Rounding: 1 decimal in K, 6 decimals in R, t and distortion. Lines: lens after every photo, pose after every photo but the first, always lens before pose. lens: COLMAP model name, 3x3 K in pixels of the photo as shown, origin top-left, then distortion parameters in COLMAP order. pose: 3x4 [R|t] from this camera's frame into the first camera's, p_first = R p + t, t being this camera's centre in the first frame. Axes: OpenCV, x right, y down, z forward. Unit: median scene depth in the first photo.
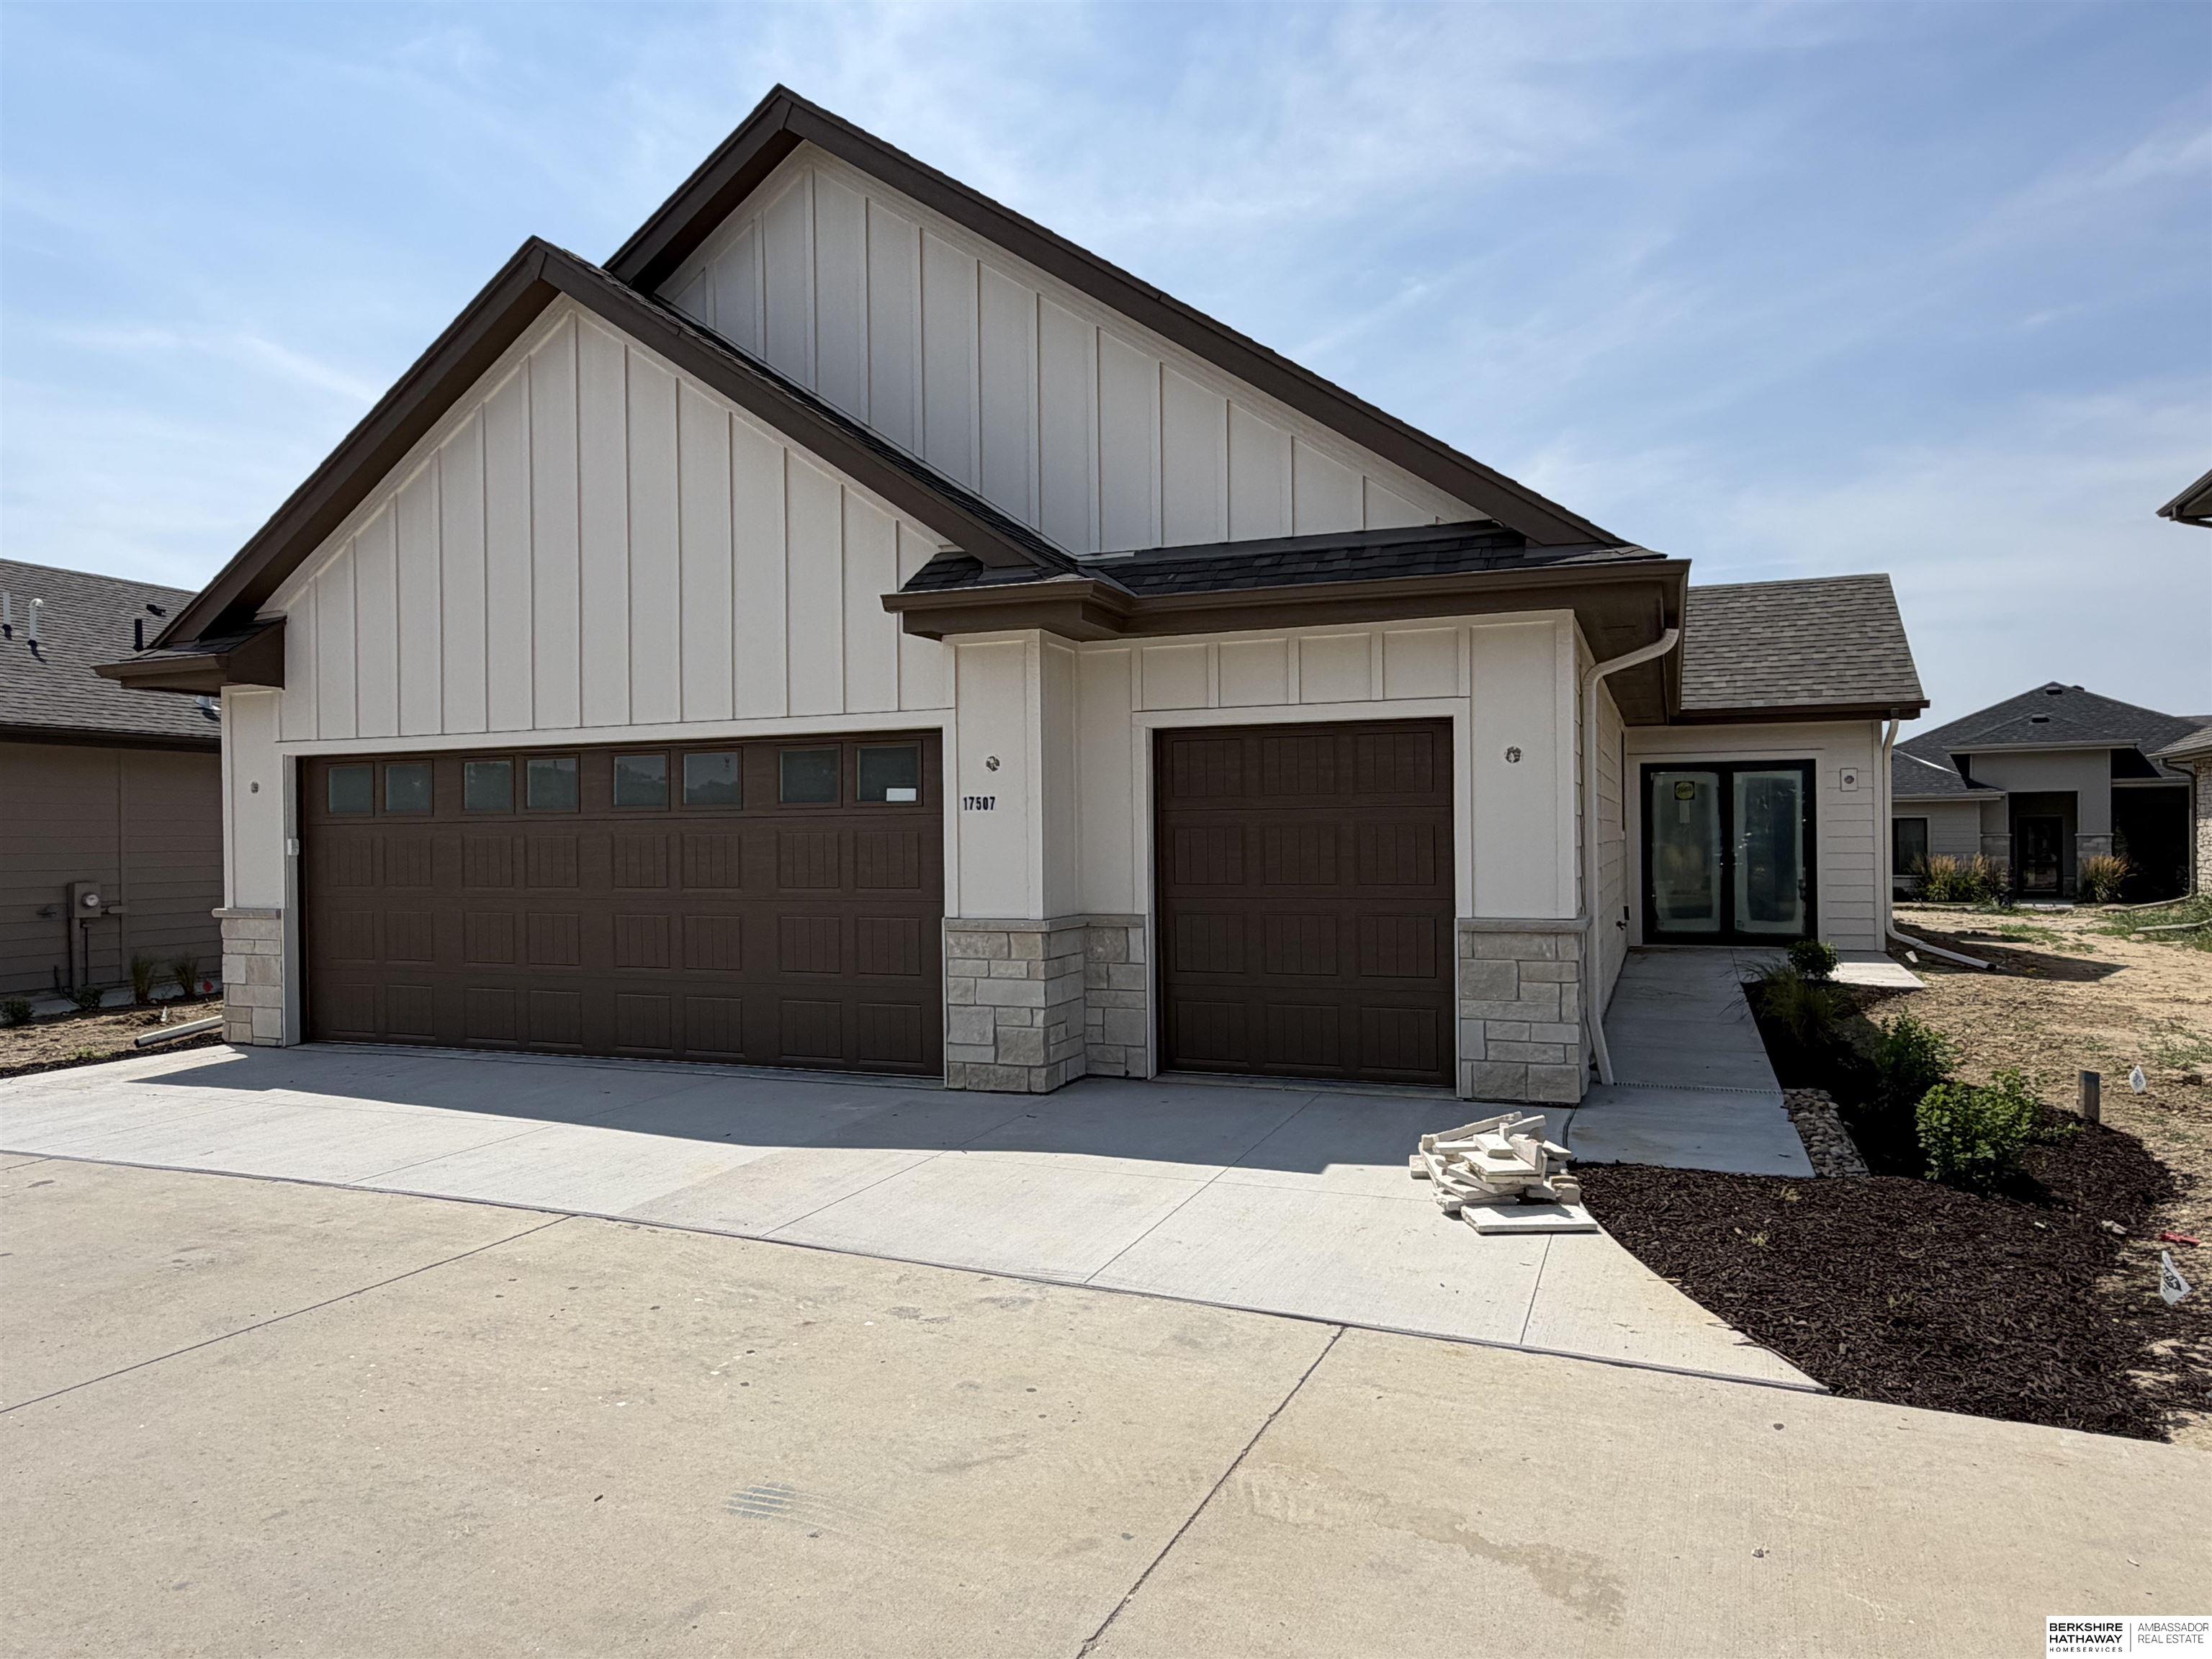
lens RADIAL K [[1428.4, 0, 1102.0], [0, 1428.4, 829.1], [0, 0, 1]] dist [-0.007938, 0.001648]
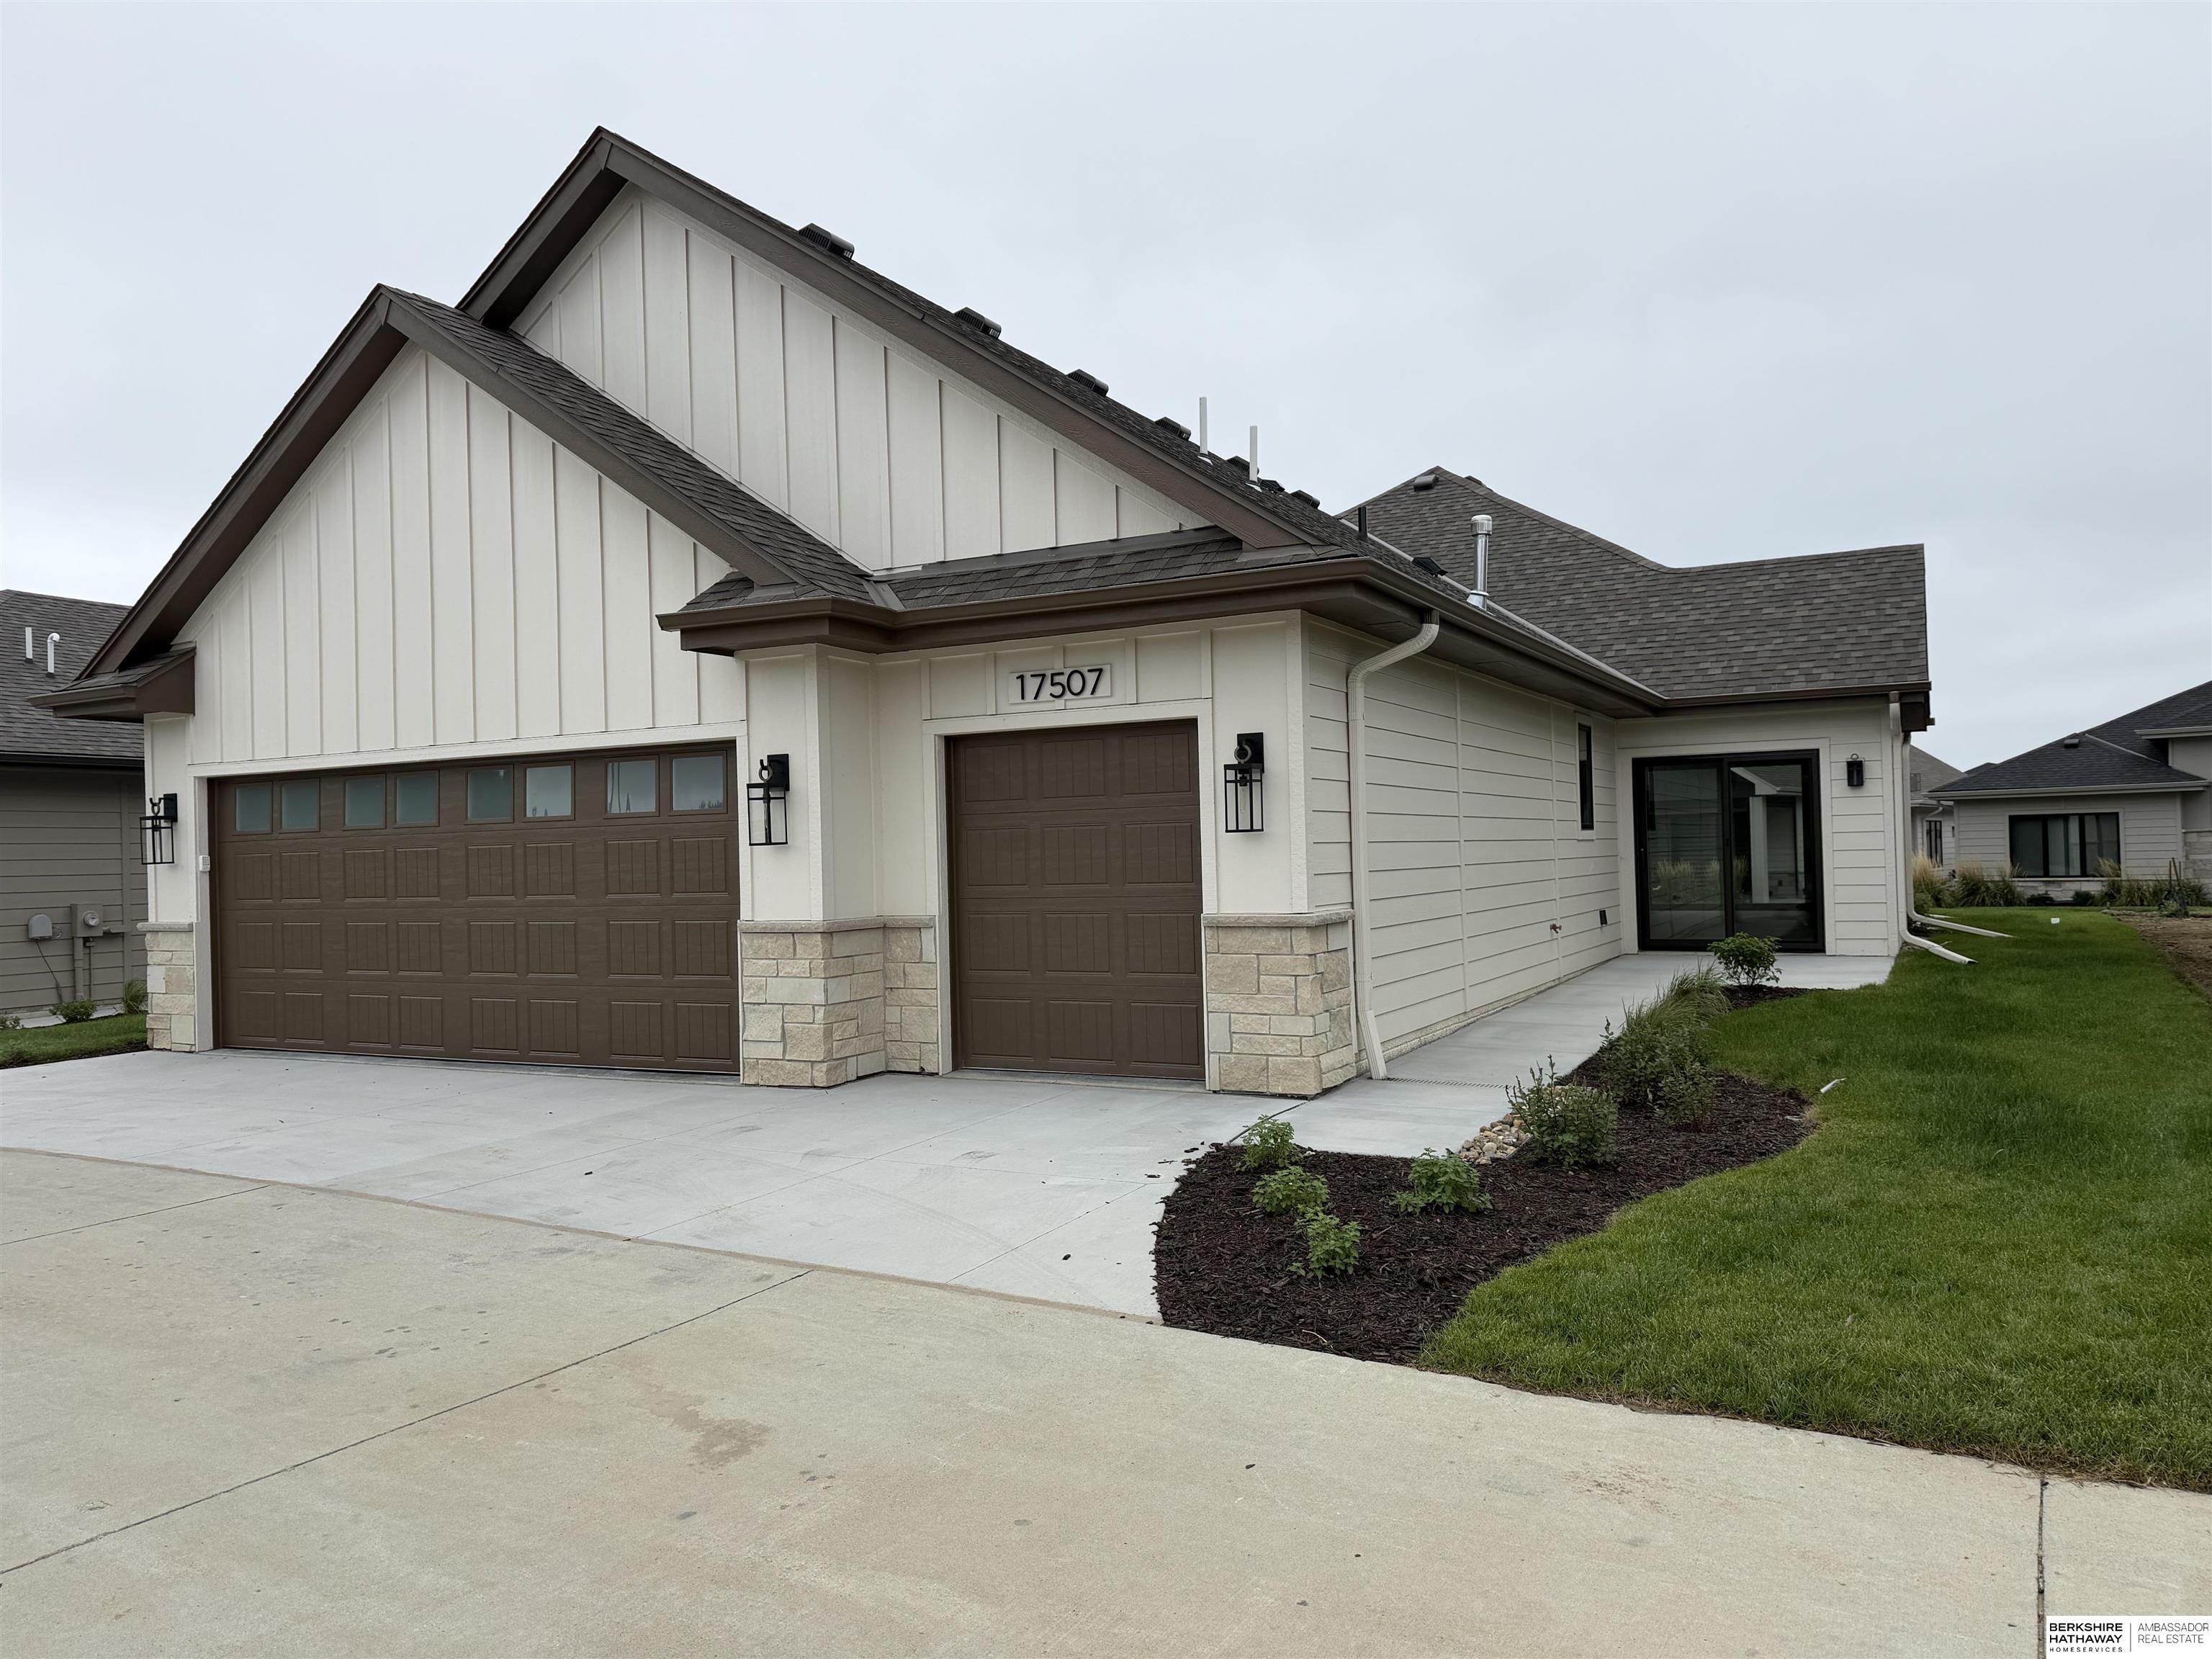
lens RADIAL K [[1530.4, 0, 1110.8], [0, 1530.4, 829.5], [0, 0, 1]] dist [0.043848, -0.046960]
pose [[0.994536, -0.016403, -0.103094, 0.271152], [0.015656, 0.999845, -0.008057, 0.008476], [0.103210, 0.006399, 0.994639, -0.090750]]
